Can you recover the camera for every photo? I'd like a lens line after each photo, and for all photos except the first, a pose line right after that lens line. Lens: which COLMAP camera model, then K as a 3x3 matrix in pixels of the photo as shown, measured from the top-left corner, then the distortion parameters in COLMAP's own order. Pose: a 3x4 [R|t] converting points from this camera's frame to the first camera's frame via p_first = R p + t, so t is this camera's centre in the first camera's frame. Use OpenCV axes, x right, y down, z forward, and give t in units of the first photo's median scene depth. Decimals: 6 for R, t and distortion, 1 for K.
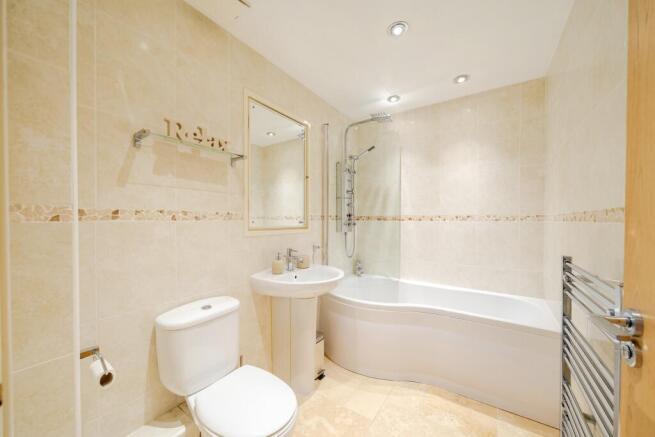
lens RADIAL K [[239.9, 0, 324.5], [0, 239.9, 220.9], [0, 0, 1]] dist [-0.000673, -0.000151]
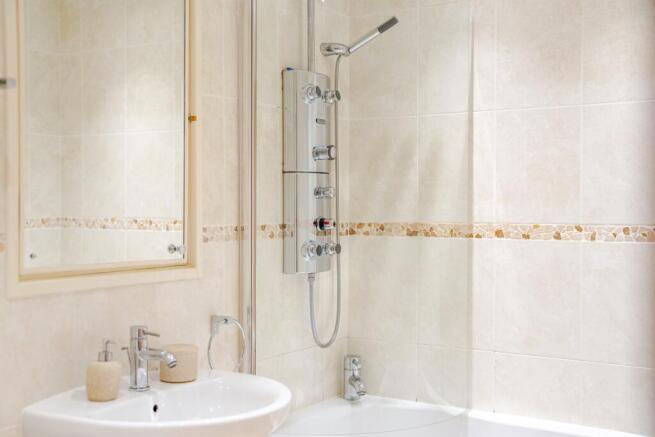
lens RADIAL K [[819.8, 0, 328.7], [0, 819.8, 217.9], [0, 0, 1]] dist [0.029618, 0.000000]
pose [[0.997847, 0.000520, 0.065589, 0.038992], [-0.000881, 0.999985, 0.005476, -0.037503], [-0.065585, -0.005522, 0.997832, -0.158134]]
